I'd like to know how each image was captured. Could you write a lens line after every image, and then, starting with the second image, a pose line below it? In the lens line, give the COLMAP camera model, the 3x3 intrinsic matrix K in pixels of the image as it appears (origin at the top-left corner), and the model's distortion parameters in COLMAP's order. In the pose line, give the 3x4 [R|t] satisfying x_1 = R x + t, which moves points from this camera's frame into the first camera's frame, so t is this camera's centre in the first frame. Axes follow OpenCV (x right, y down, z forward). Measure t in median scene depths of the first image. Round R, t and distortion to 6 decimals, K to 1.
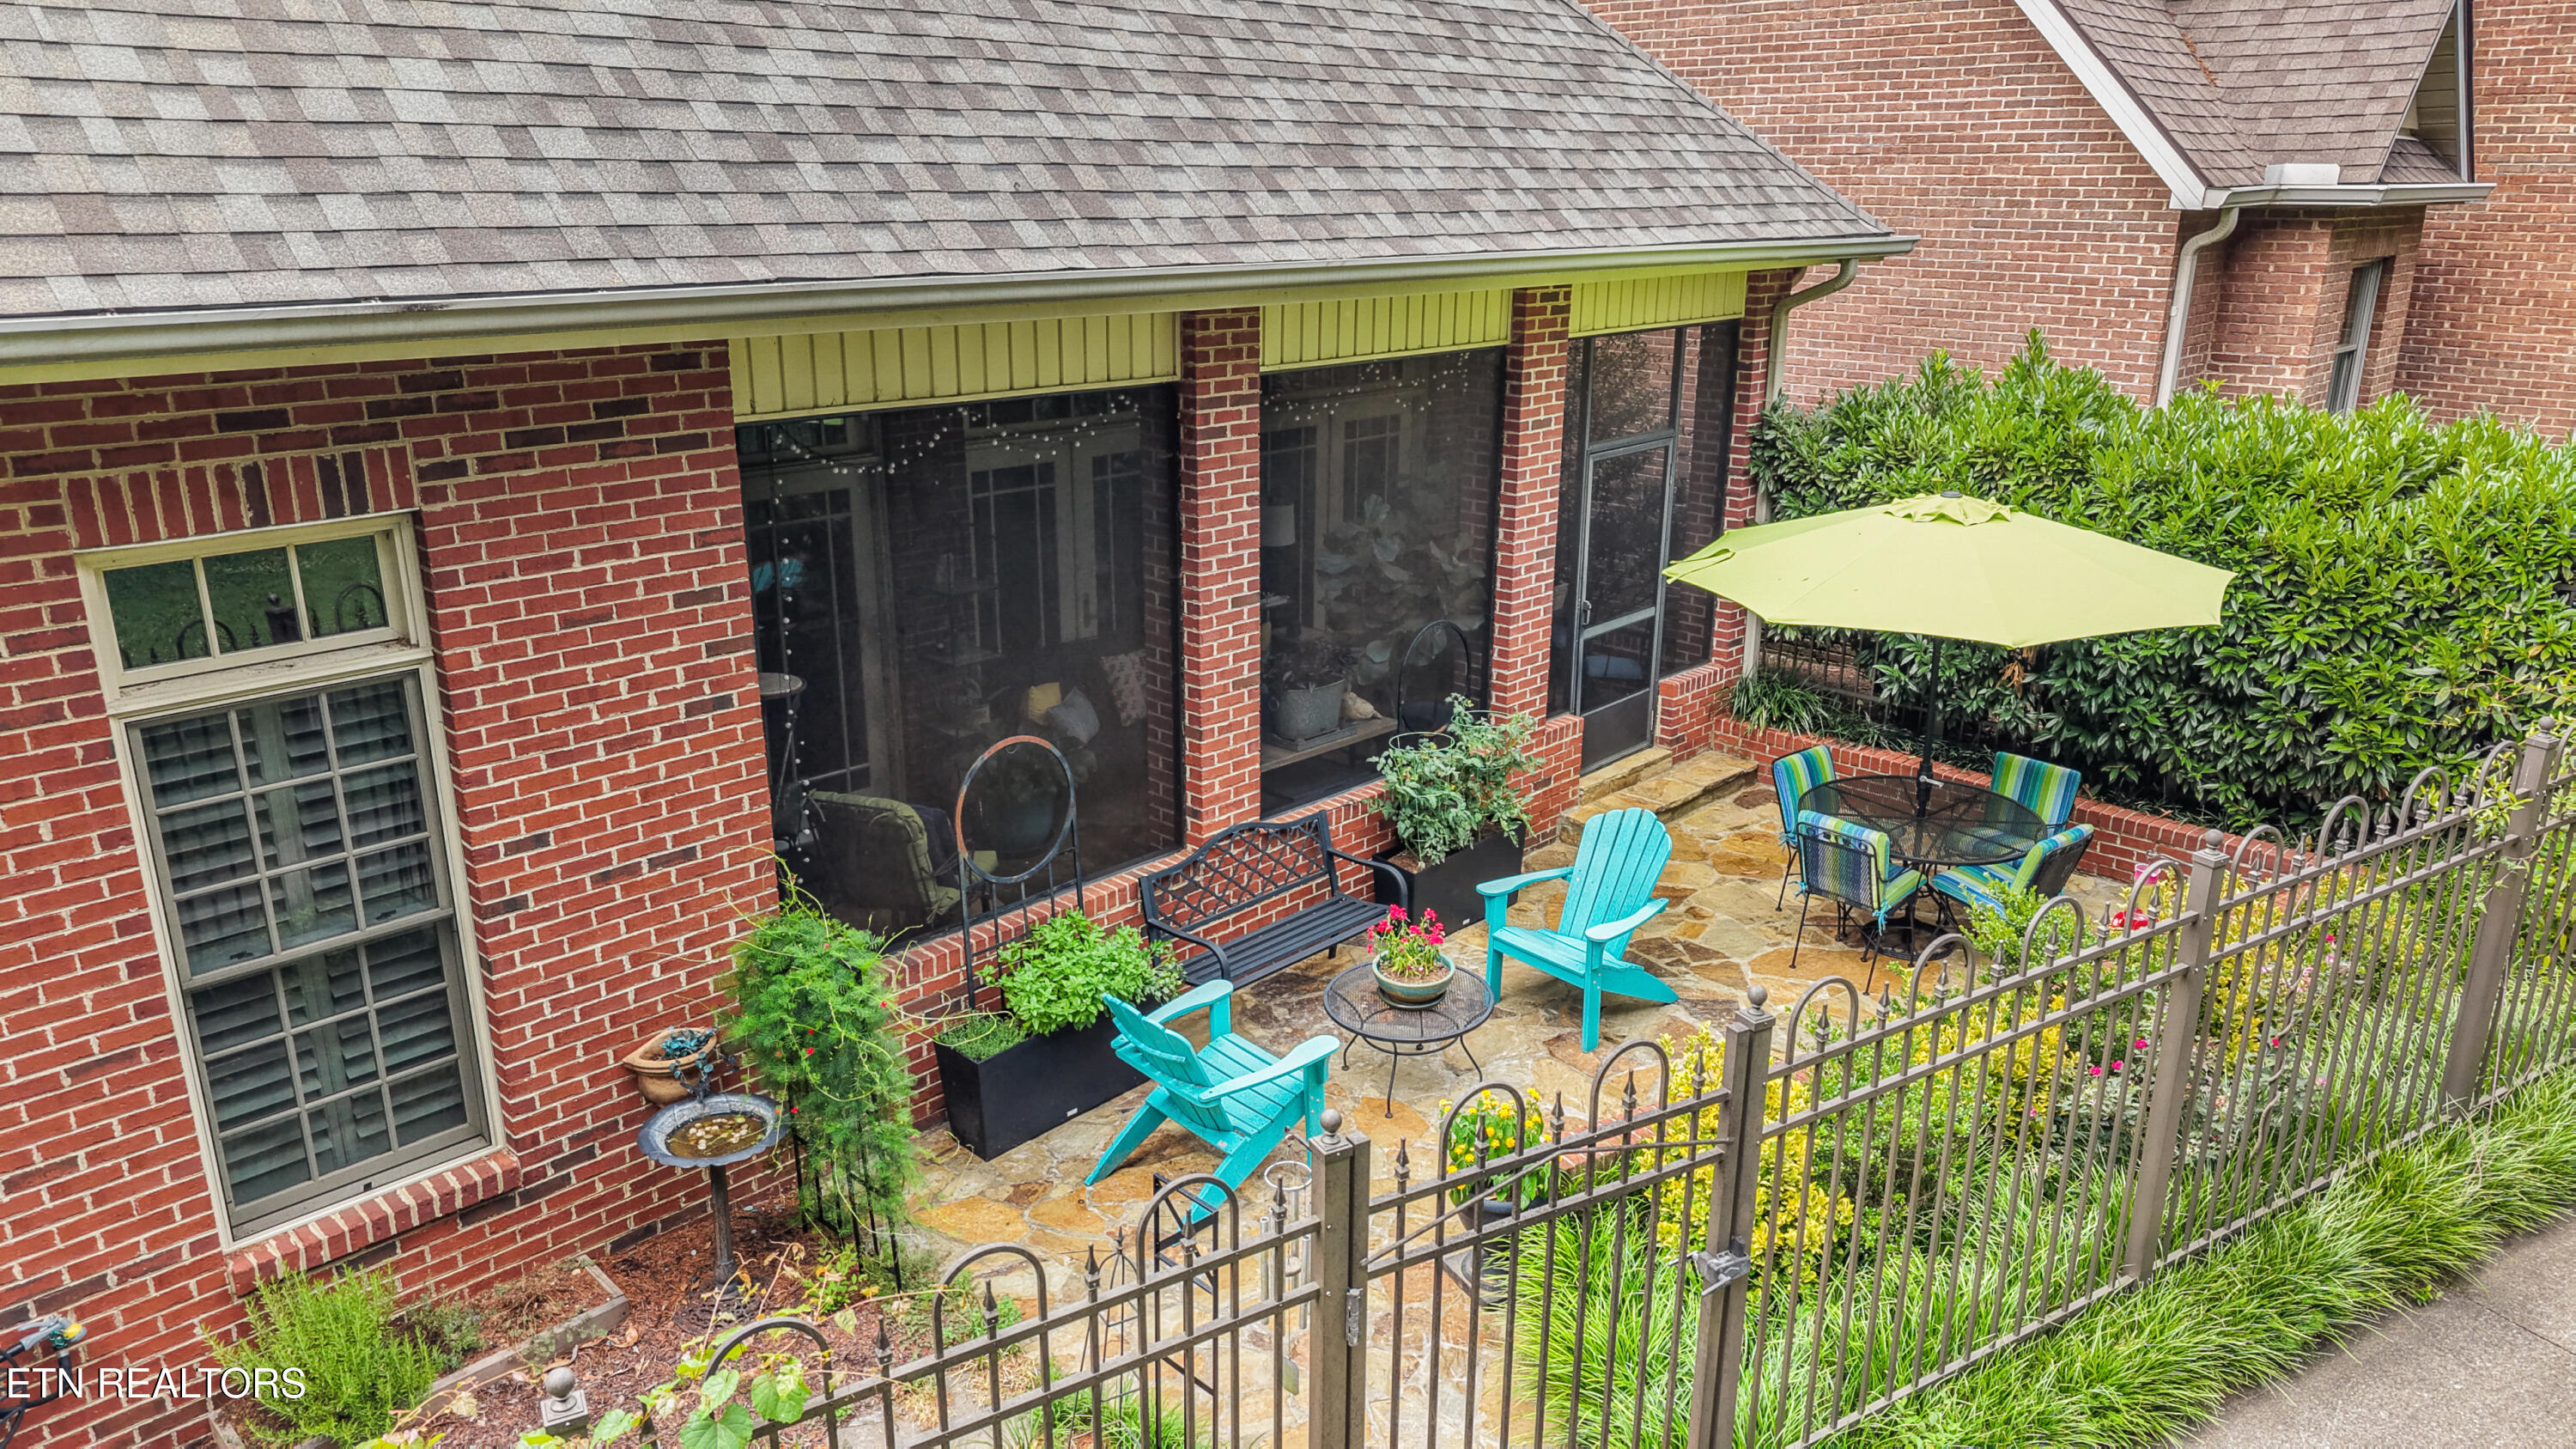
lens RADIAL K [[1700.1, 0, 1287.3], [0, 1700.1, 731.7], [0, 0, 1]] dist [0.010505, -0.009062]
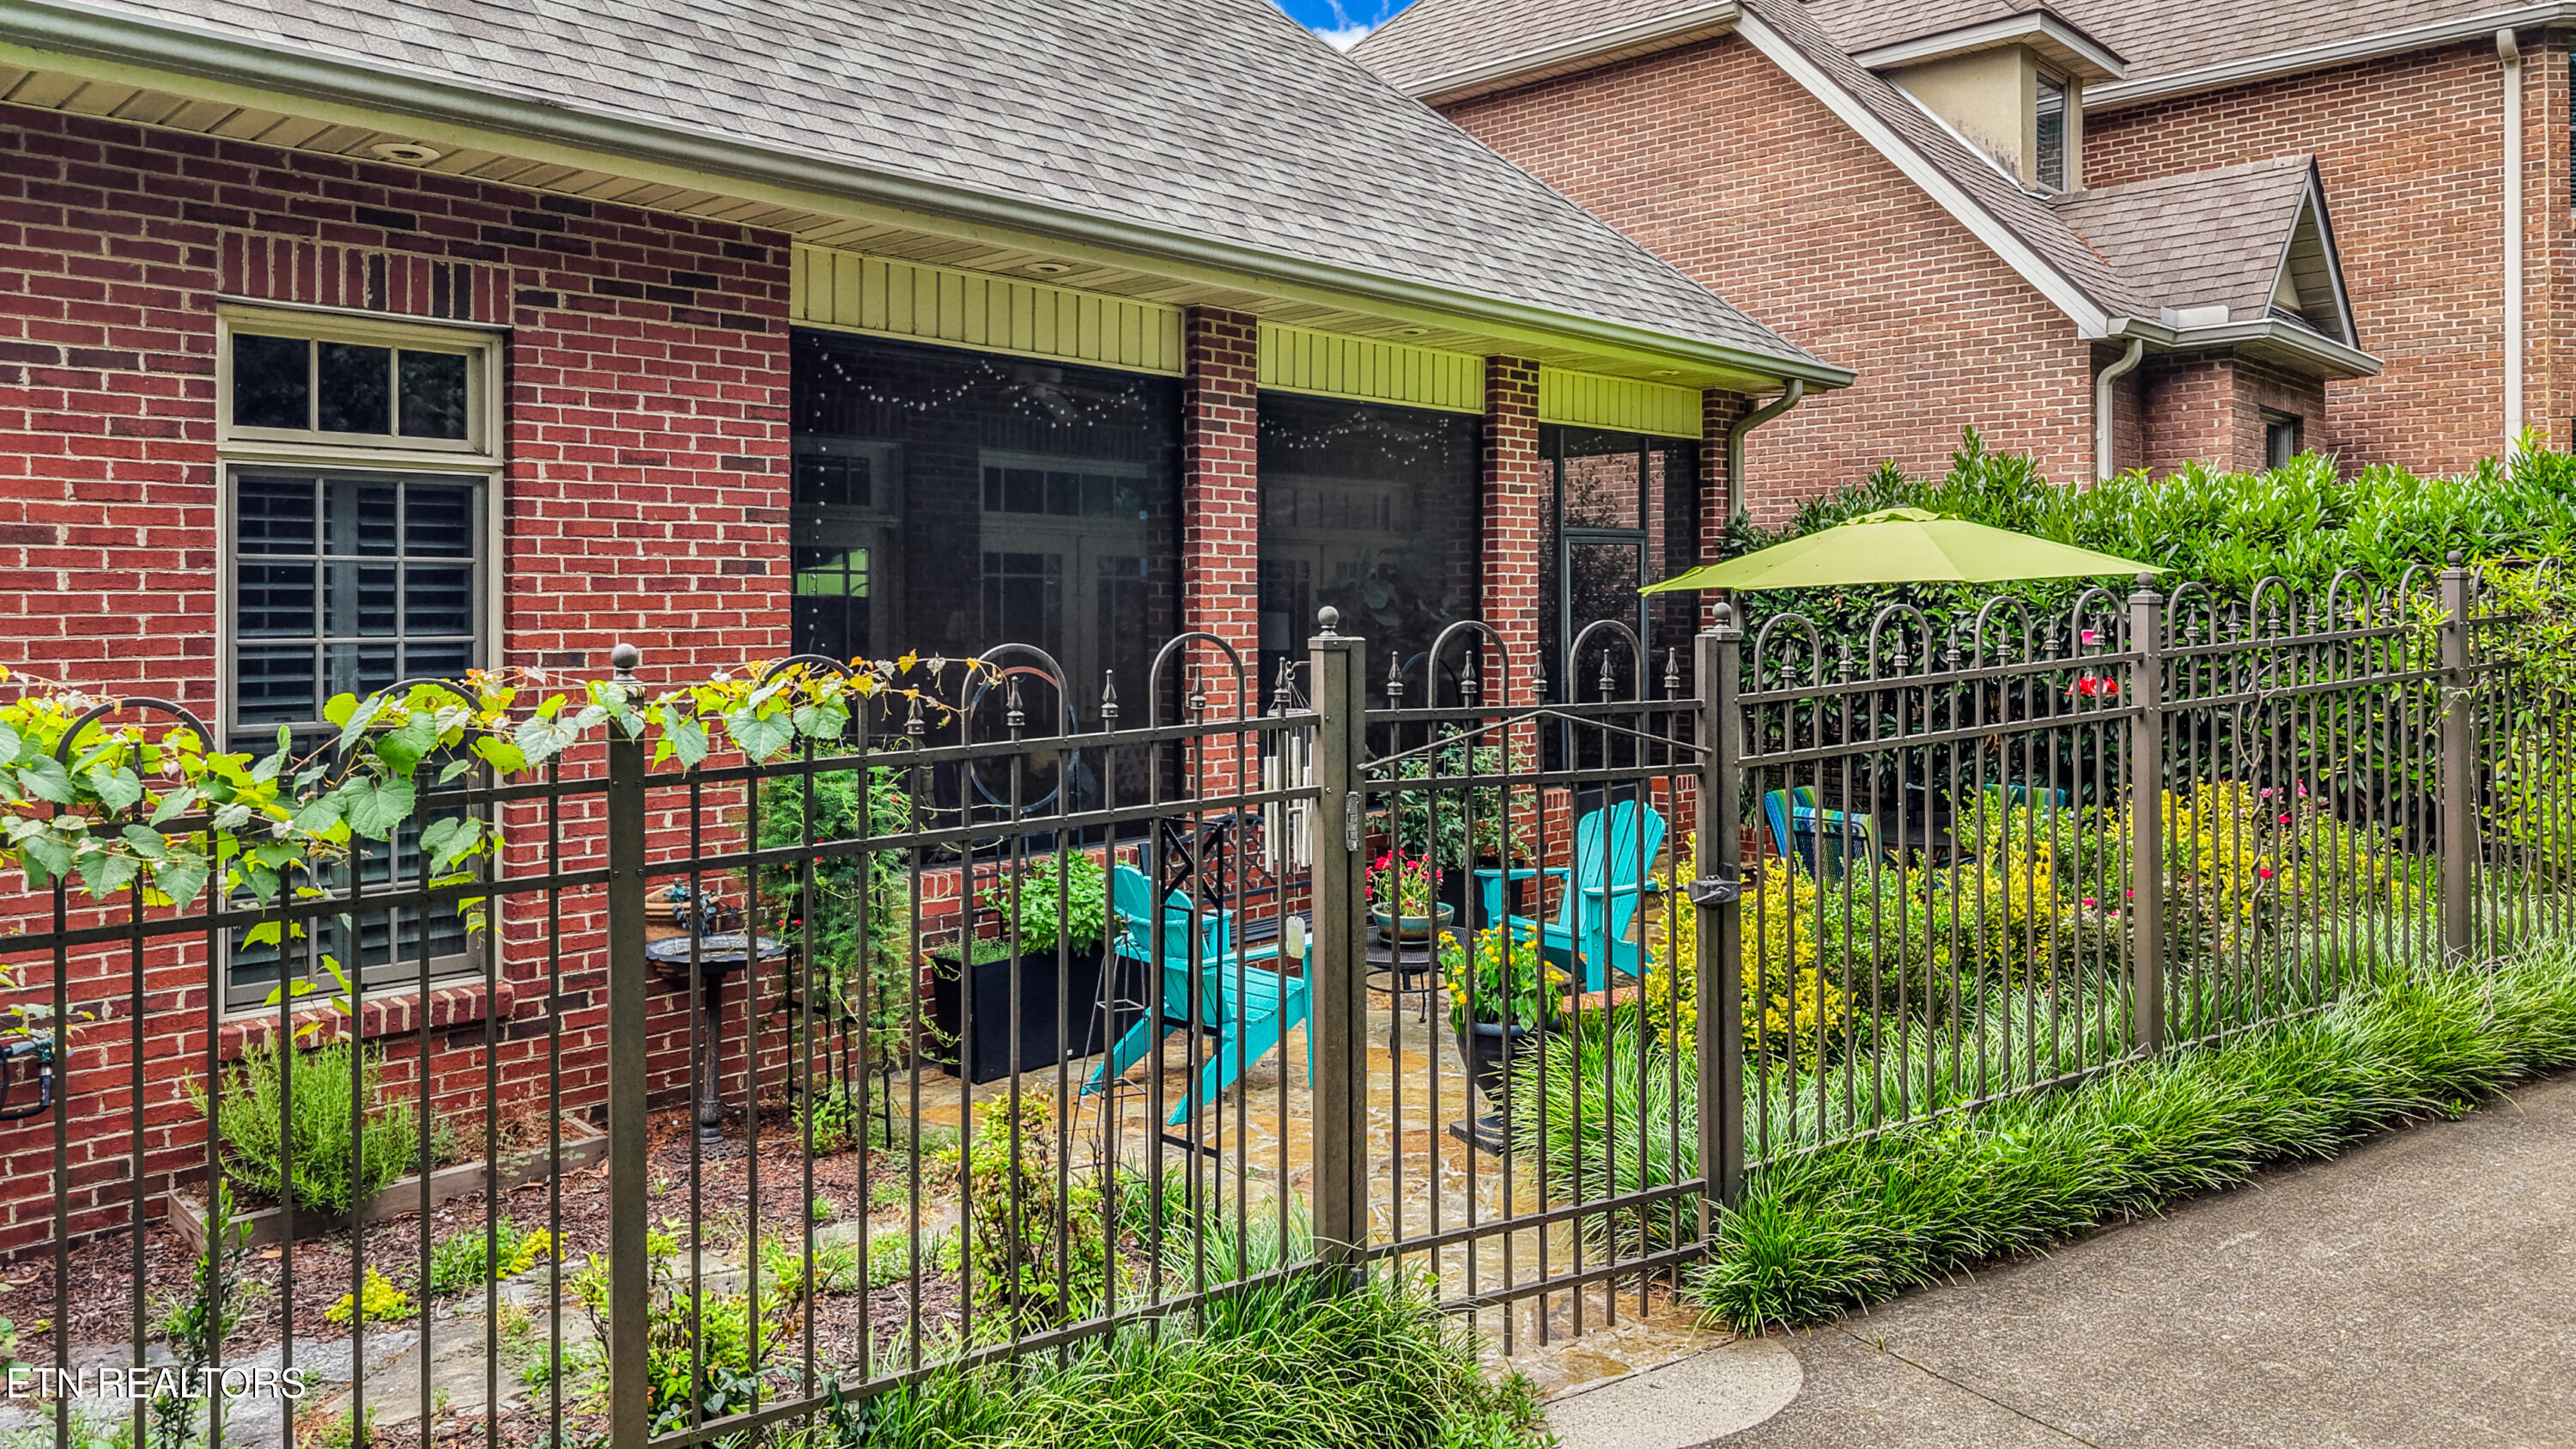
lens RADIAL K [[1810.6, 0, 1291.2], [0, 1810.6, 714.3], [0, 0, 1]] dist [0.015802, -0.015882]
pose [[0.999910, -0.006597, 0.011663, -0.009105], [0.009881, 0.950924, -0.309268, 0.367540], [-0.009051, 0.309355, 0.950903, -0.047245]]
